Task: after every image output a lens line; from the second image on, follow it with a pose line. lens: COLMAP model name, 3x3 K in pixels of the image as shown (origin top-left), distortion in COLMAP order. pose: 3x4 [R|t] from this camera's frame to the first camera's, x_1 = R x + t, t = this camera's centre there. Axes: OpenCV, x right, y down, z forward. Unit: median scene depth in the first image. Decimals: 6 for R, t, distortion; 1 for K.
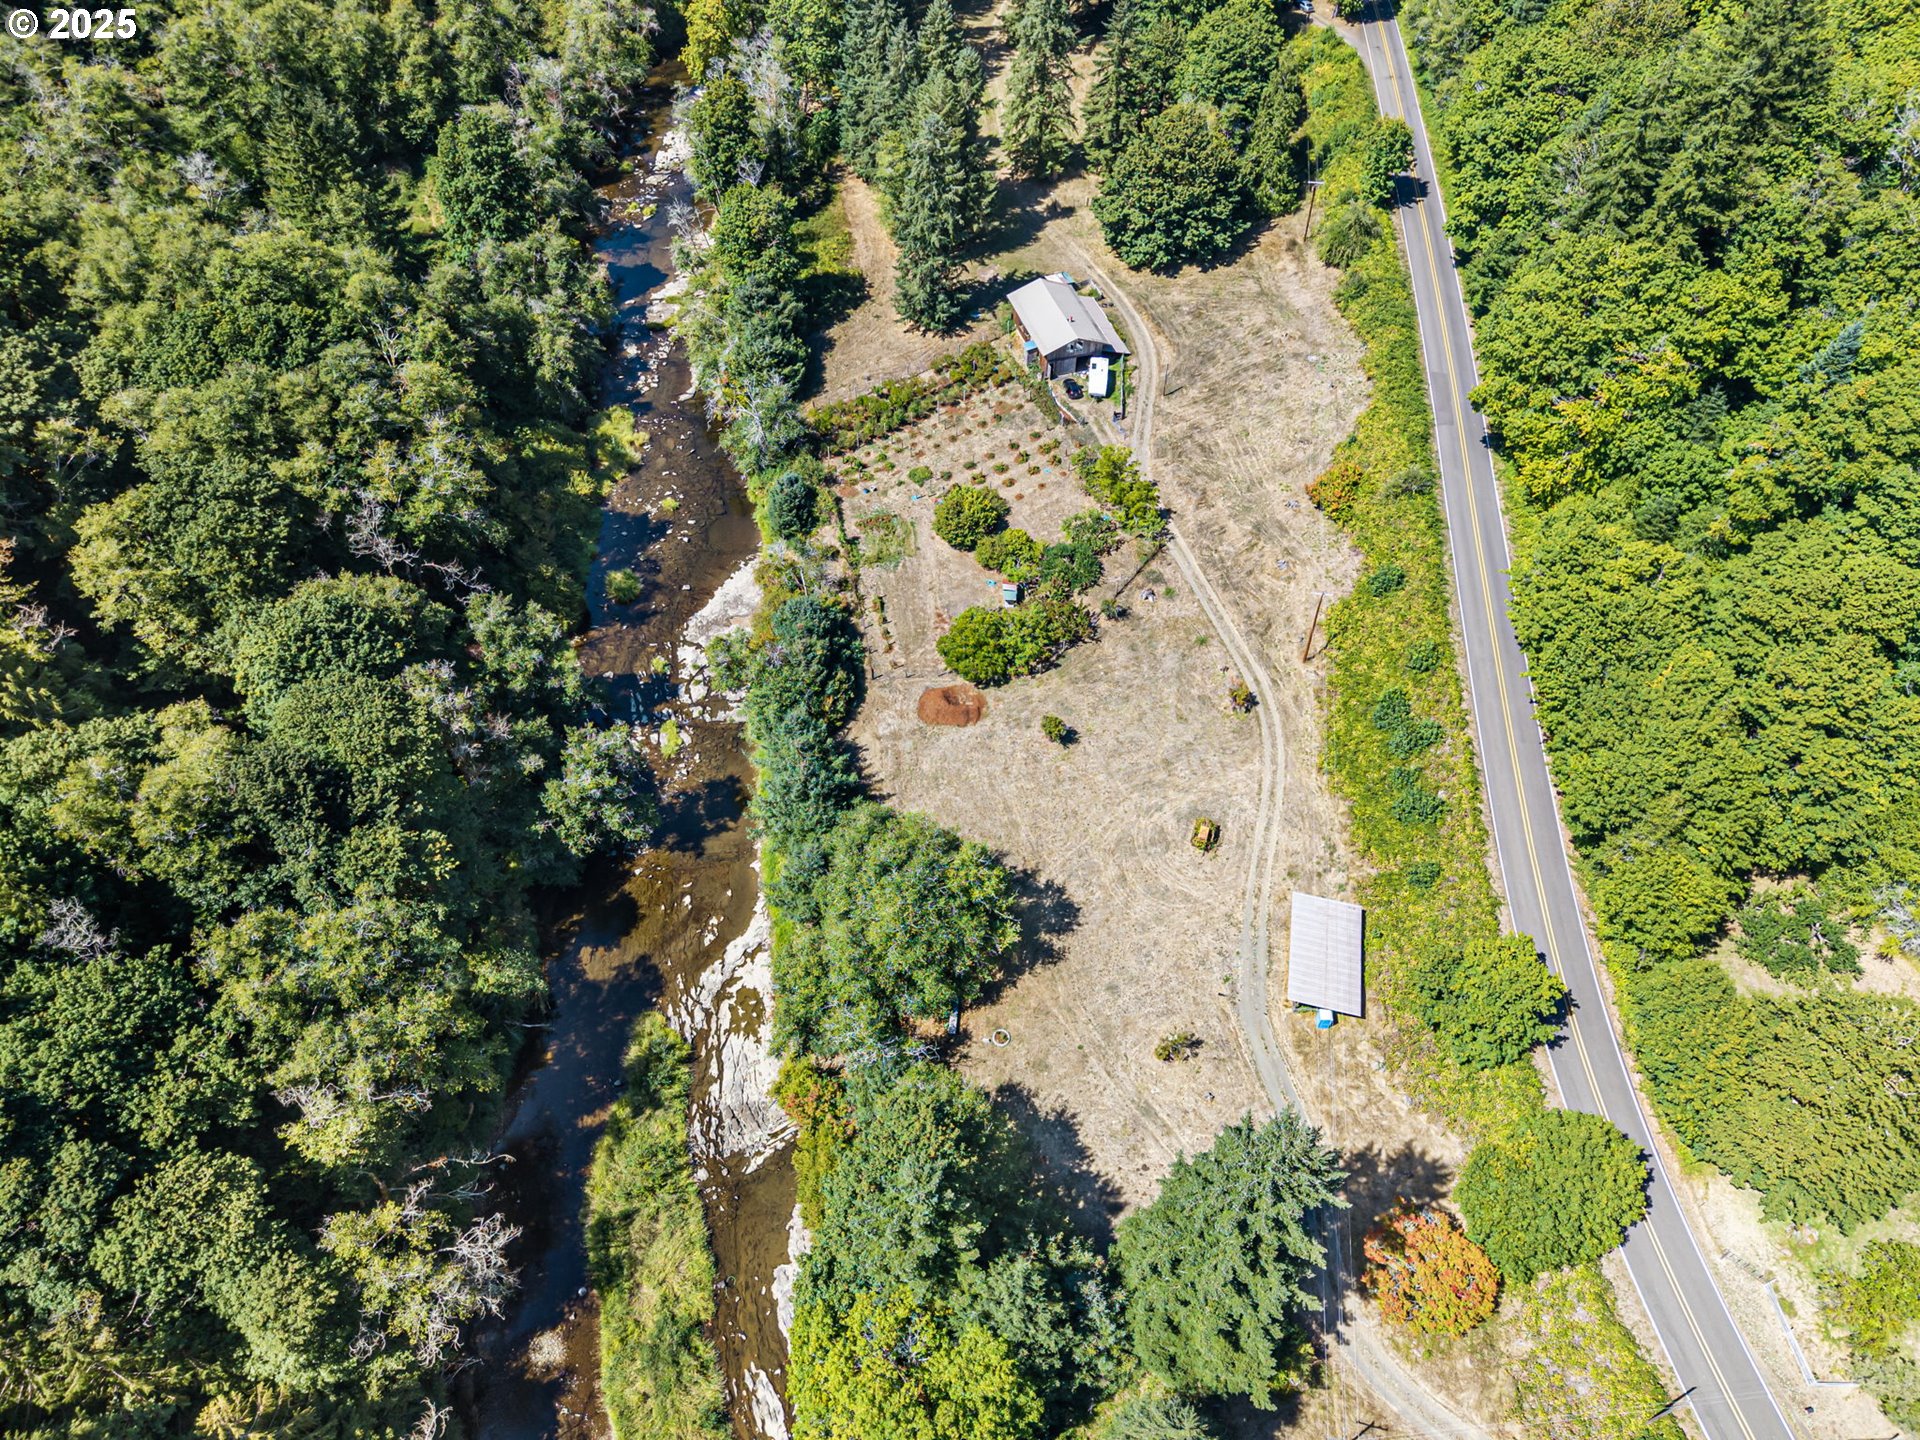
lens RADIAL K [[1232.9, 0, 960.0], [0, 1232.9, 720.0], [0, 0, 1]] dist [0.002046, 0.000632]
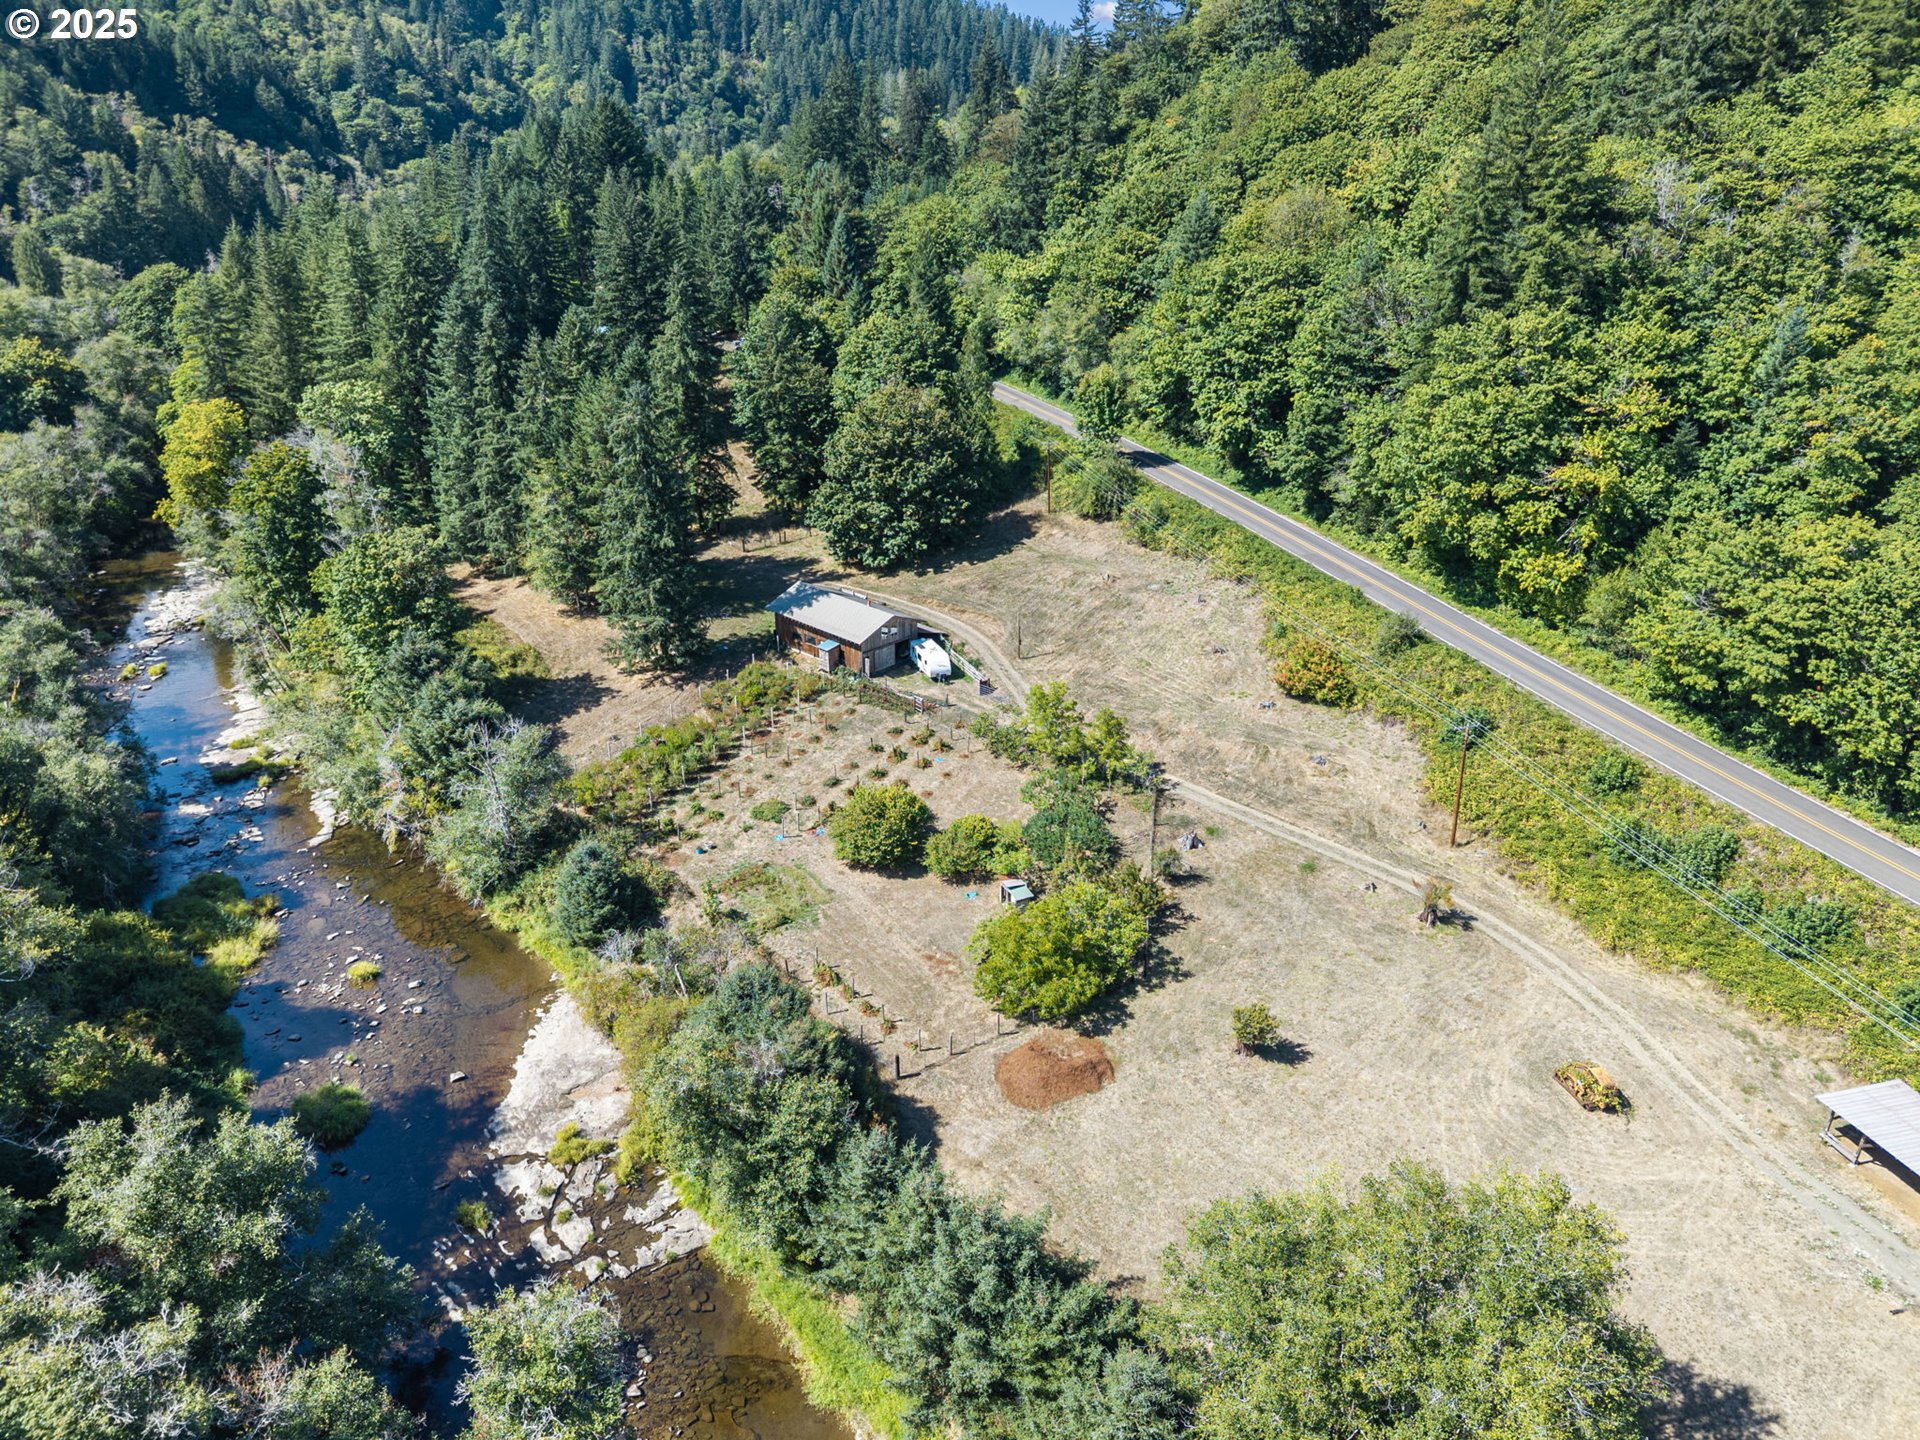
lens RADIAL K [[1232.9, 0, 960.0], [0, 1232.9, 720.0], [0, 0, 1]] dist [0.002046, 0.000632]
pose [[0.877166, -0.204531, 0.434450, -0.240188], [0.367103, 0.868857, -0.332149, 0.019874], [-0.309540, 0.450838, 0.837215, 0.414446]]
